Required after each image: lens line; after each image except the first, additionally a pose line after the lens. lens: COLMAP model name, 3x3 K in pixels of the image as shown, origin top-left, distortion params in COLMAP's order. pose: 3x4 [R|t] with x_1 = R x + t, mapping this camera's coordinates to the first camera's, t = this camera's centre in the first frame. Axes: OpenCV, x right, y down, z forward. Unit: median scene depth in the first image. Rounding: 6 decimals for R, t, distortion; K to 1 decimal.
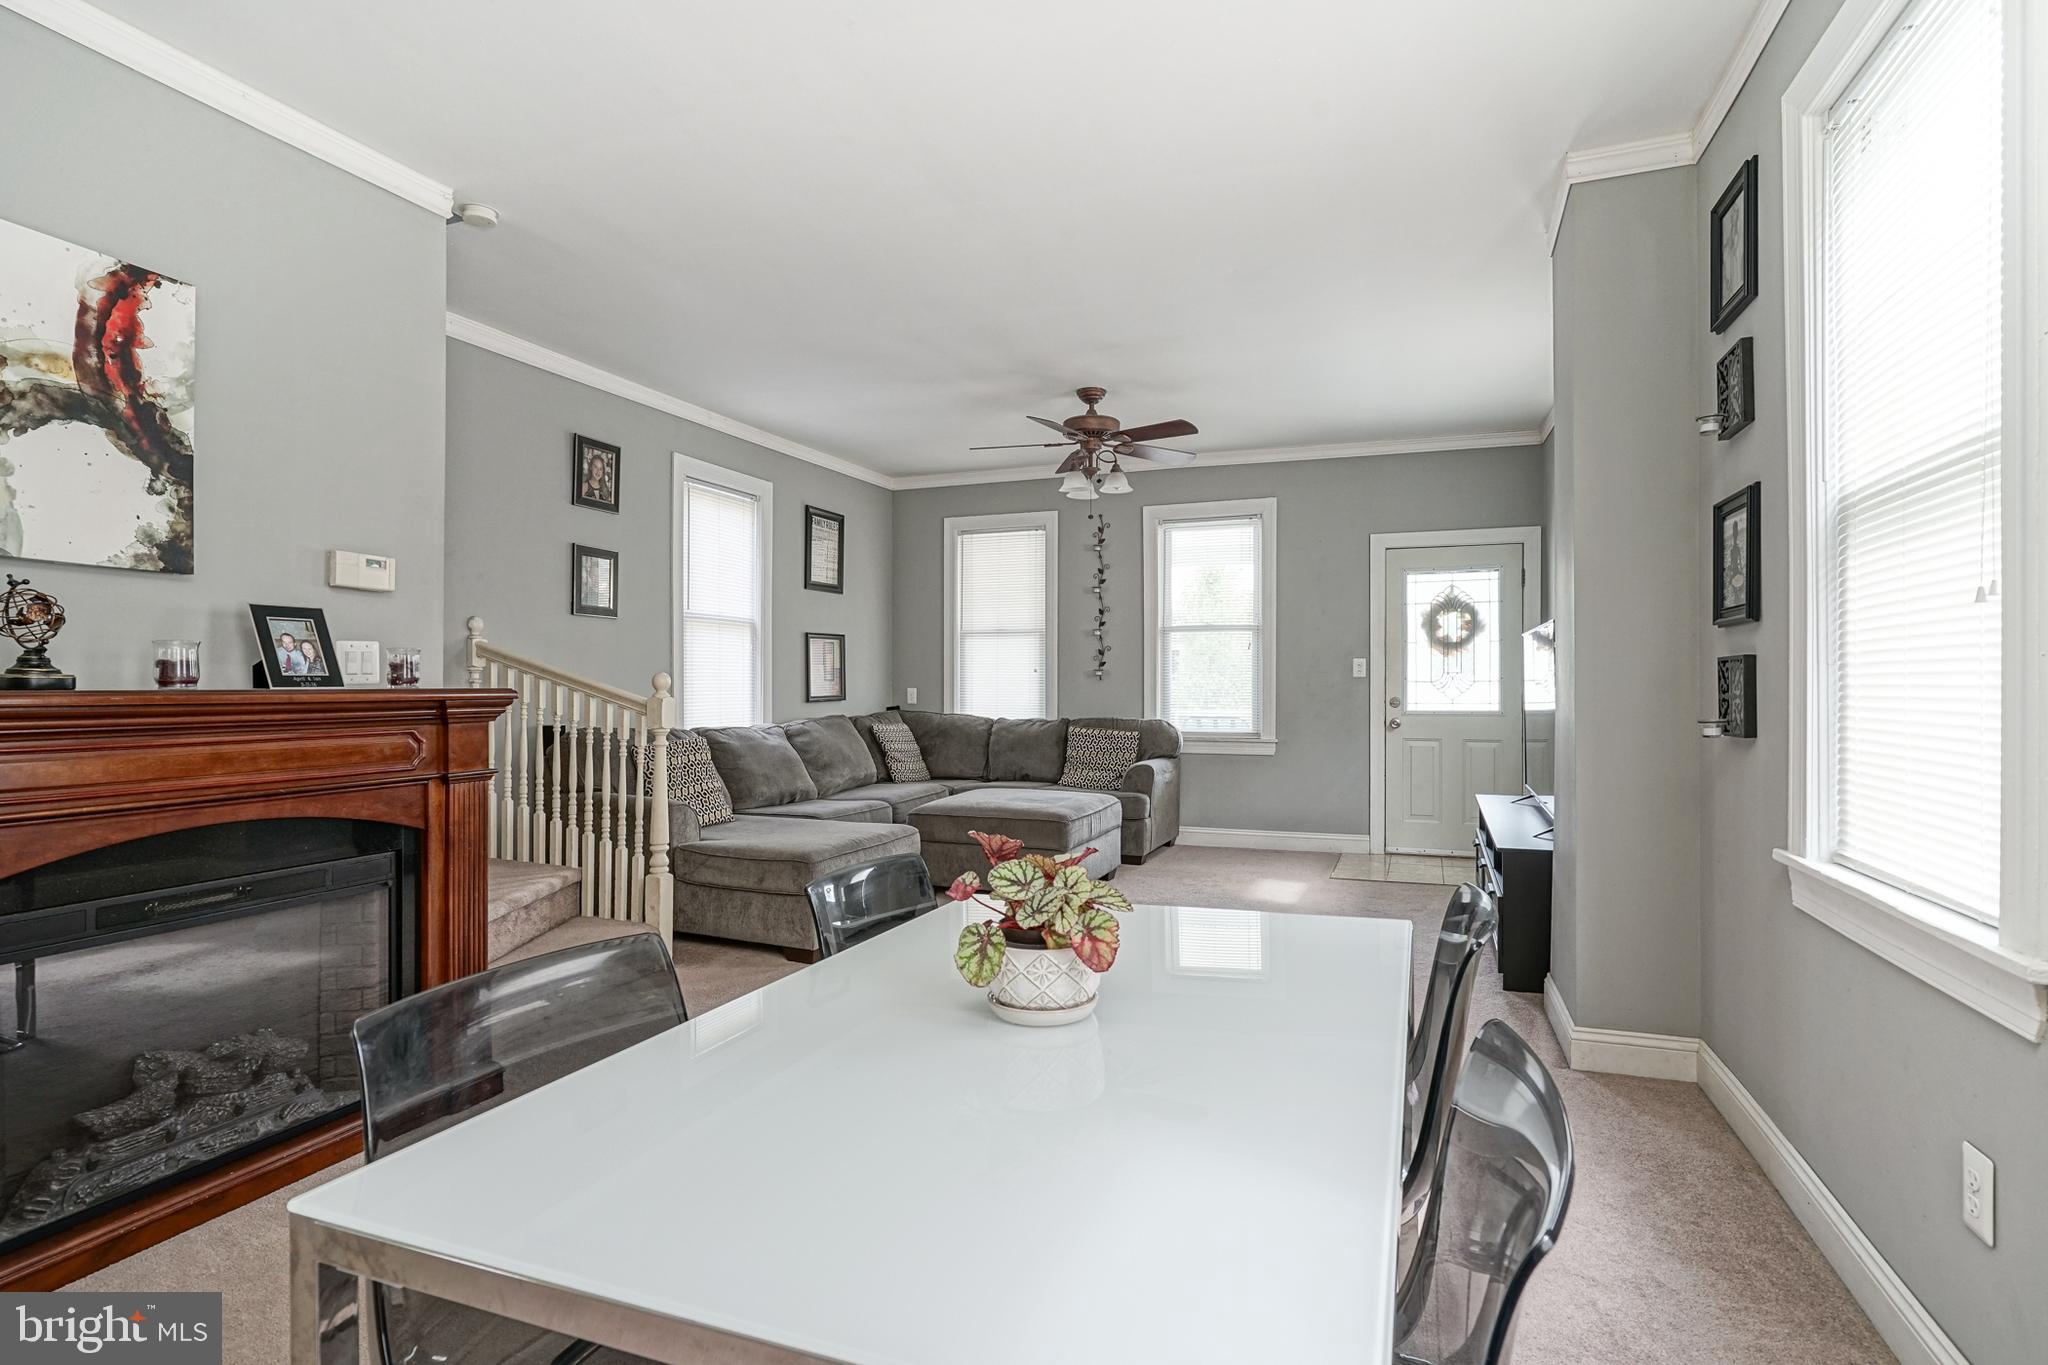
lens RADIAL K [[1014.9, 0, 1024.0], [0, 1014.9, 682.5], [0, 0, 1]] dist [-0.003470, 0.002672]
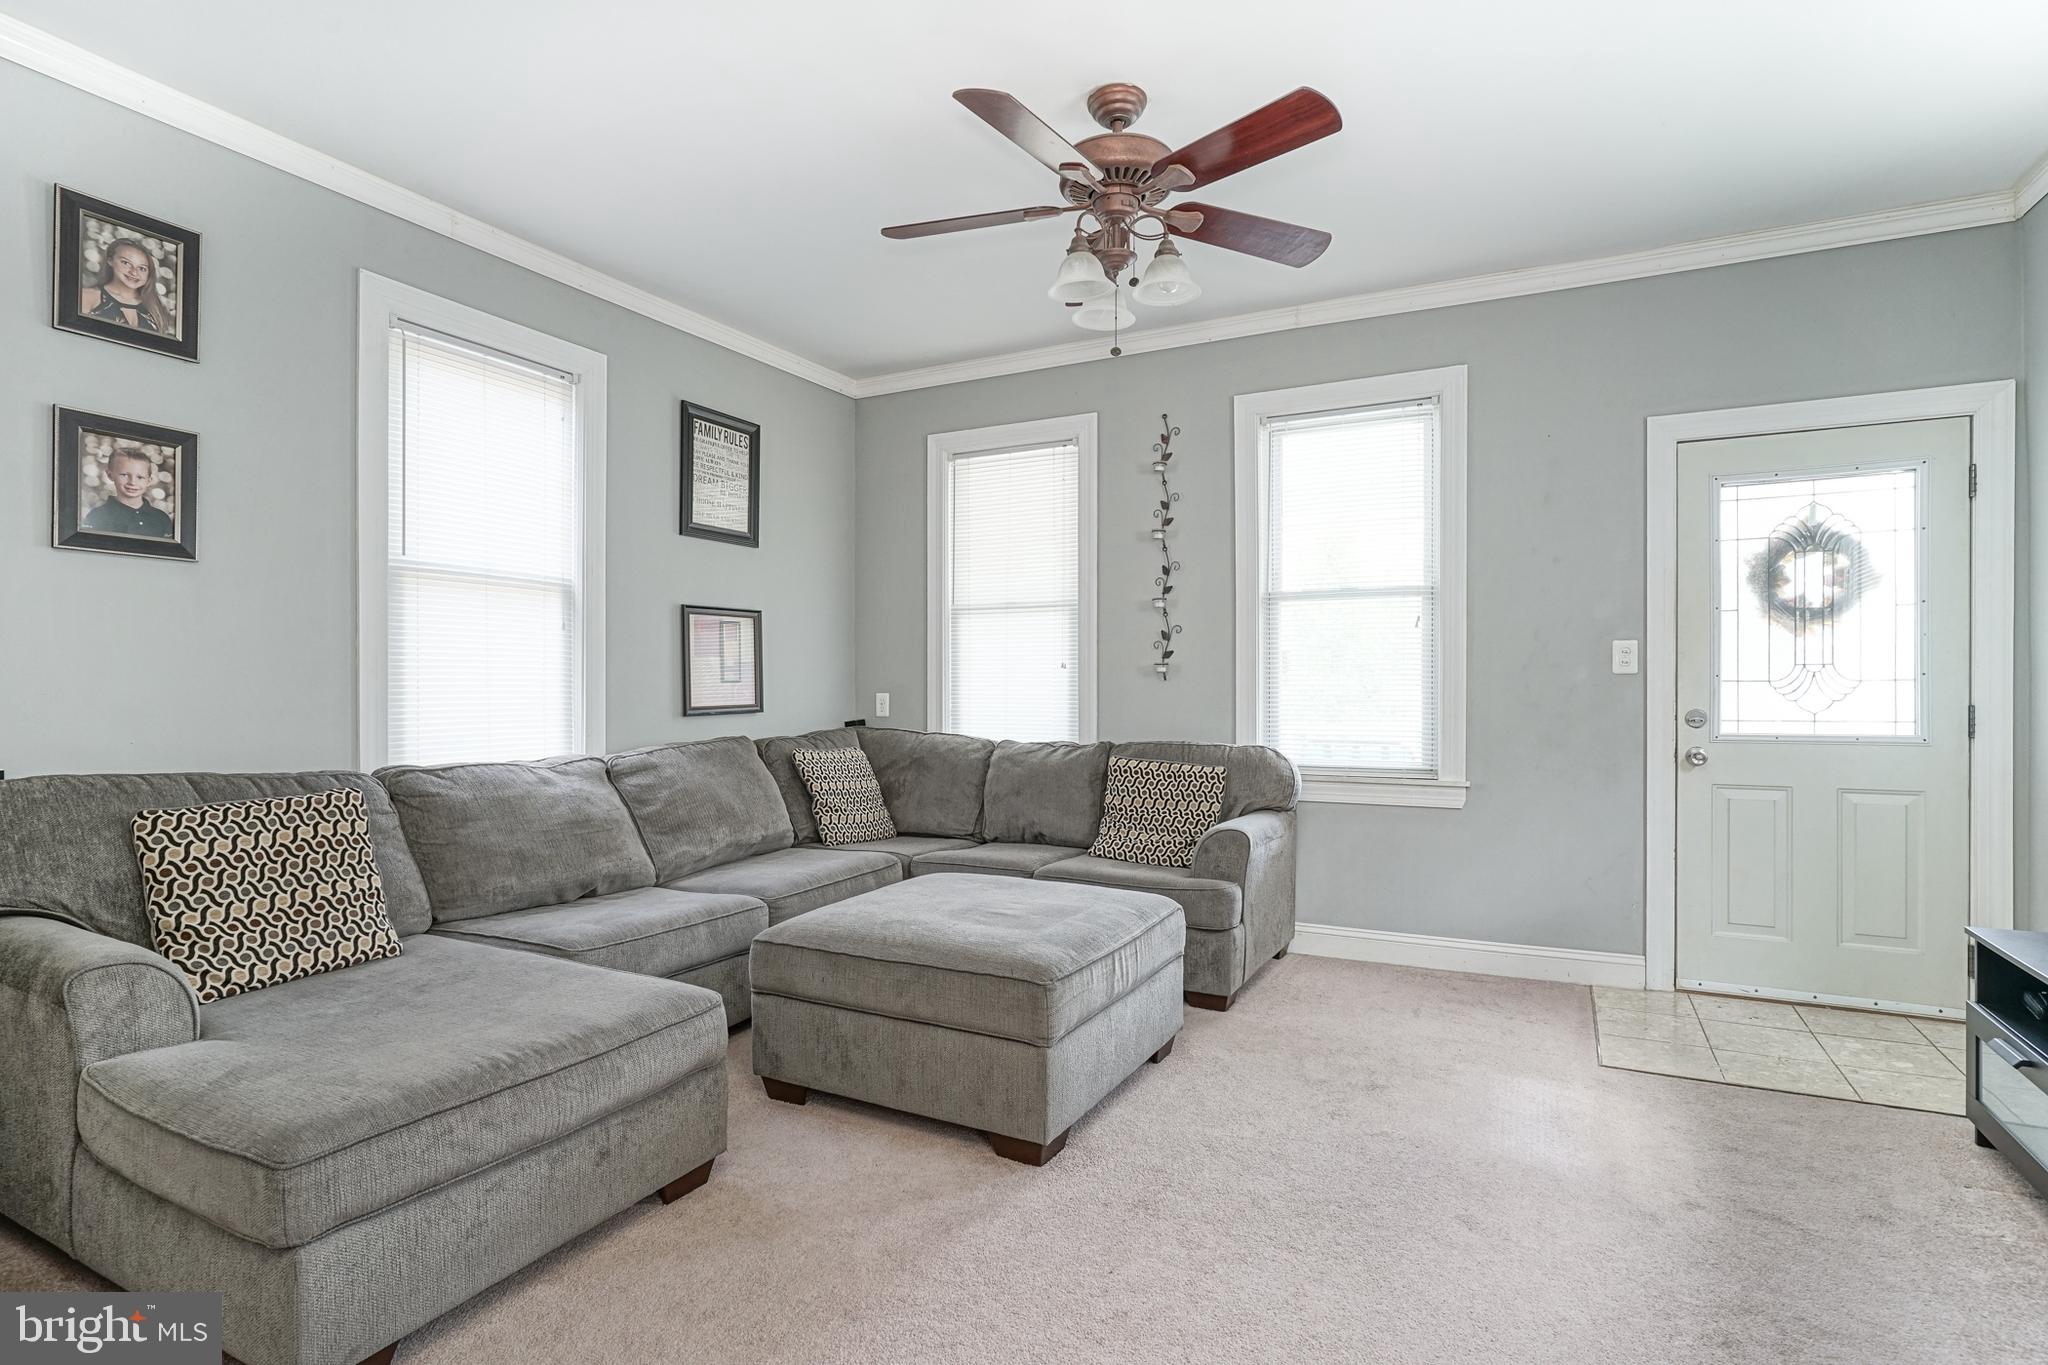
lens RADIAL K [[1022.0, 0, 1002.7], [0, 1022.0, 689.6], [0, 0, 1]] dist [-0.008024, 0.006096]
pose [[0.992499, -0.000993, -0.122252, 0.063979], [0.001321, 0.999996, 0.002603, 0.001914], [0.122249, -0.002745, 0.992496, 0.438869]]
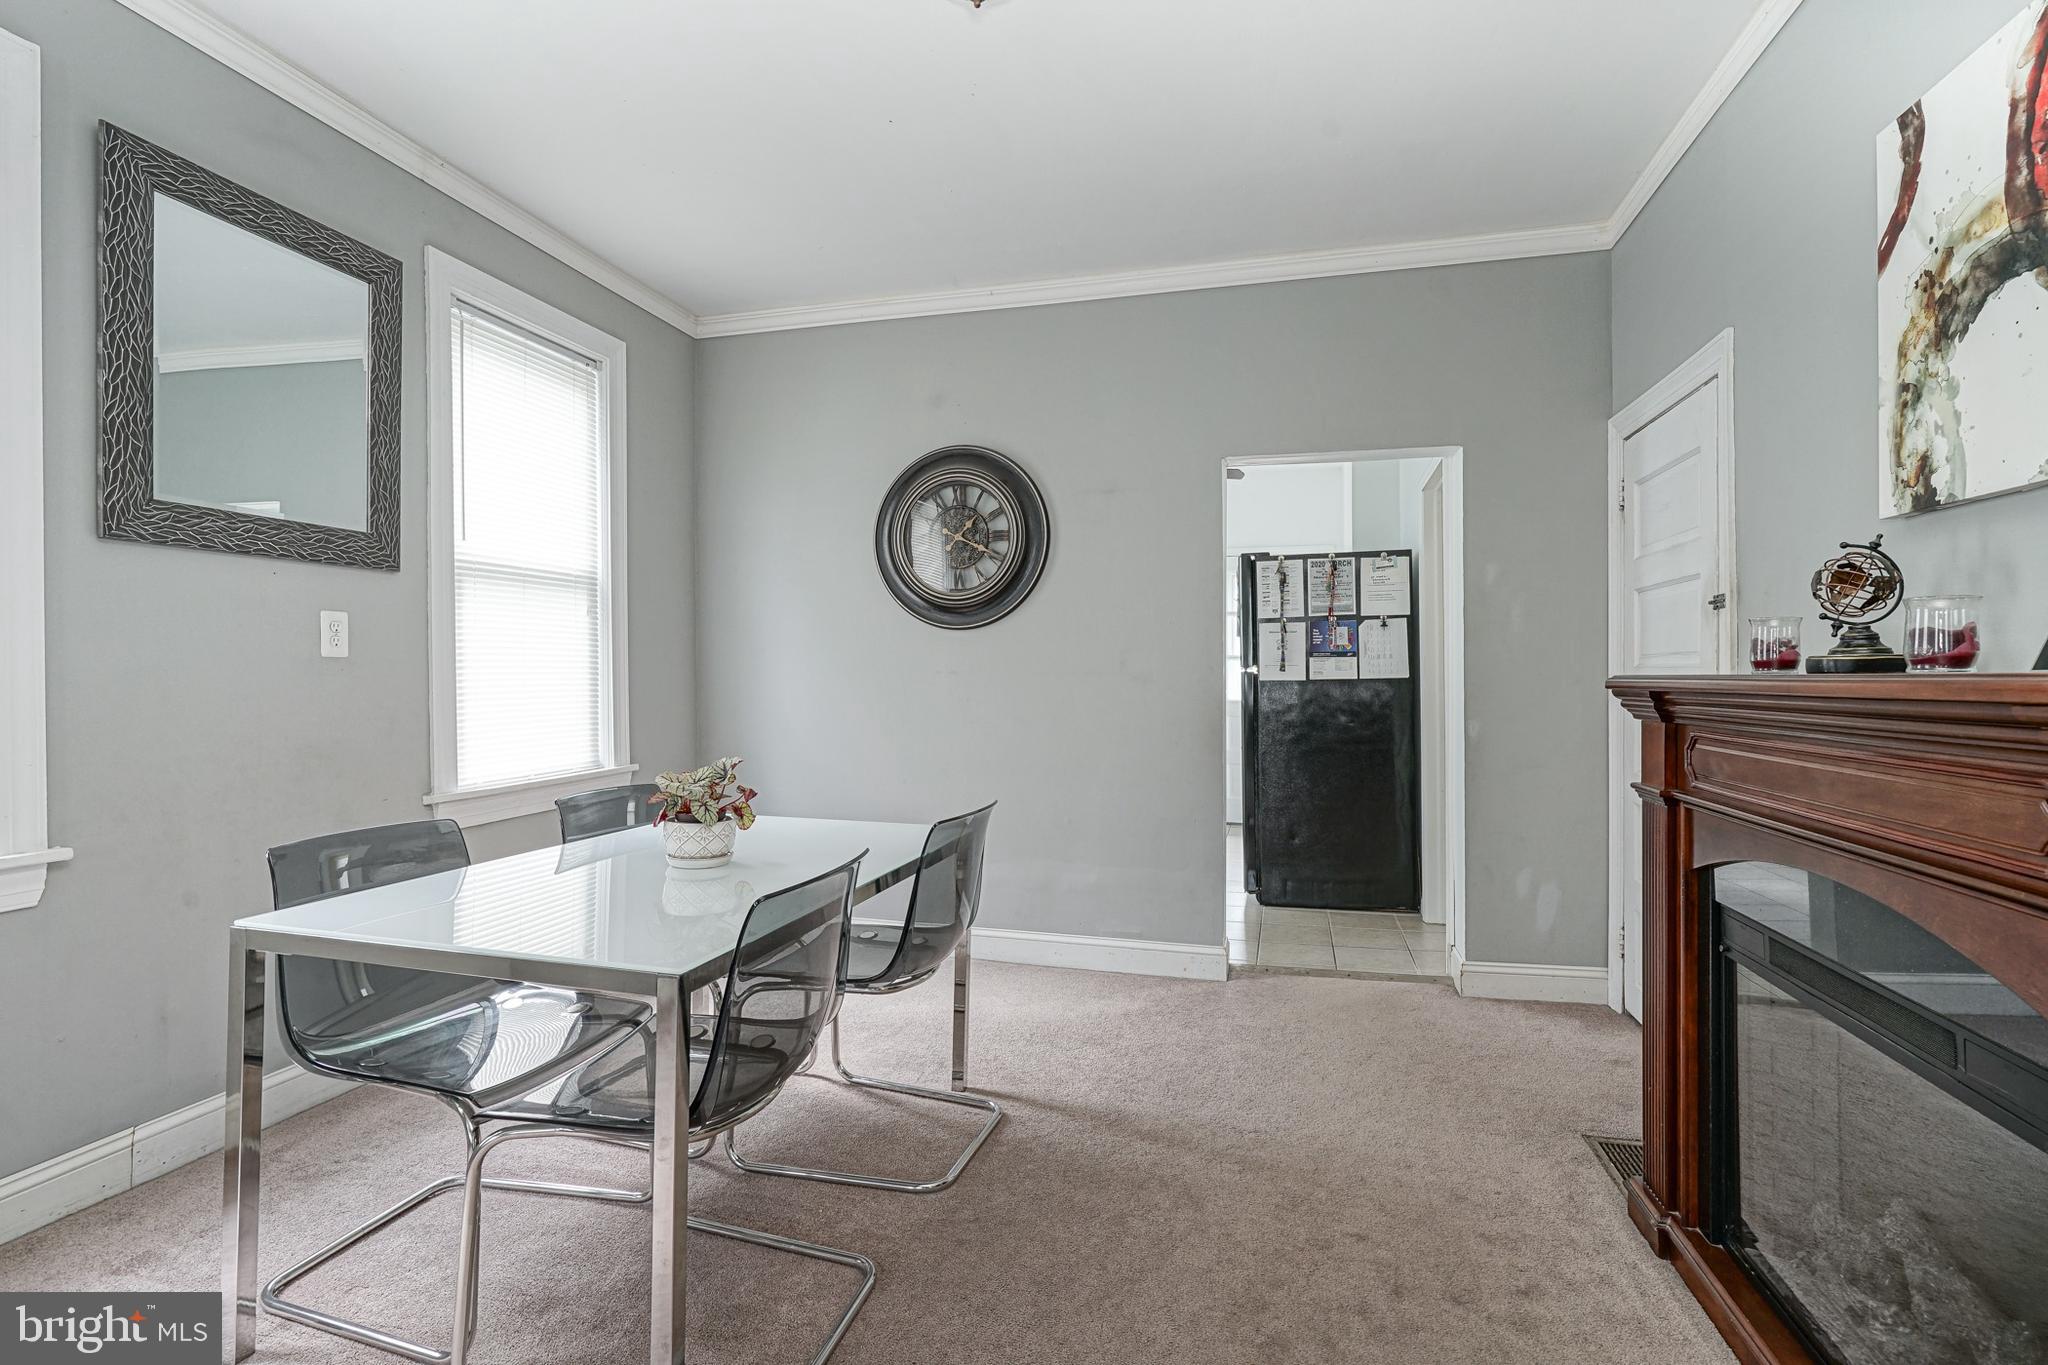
lens RADIAL K [[978.6, 0, 1024.0], [0, 978.6, 682.5], [0, 0, 1]] dist [-0.002867, 0.000927]
pose [[-0.994067, 0.002693, -0.108732, -0.072684], [0.002257, 0.999989, 0.004133, 0.003104], [0.108742, 0.003863, -0.994062, 0.568621]]
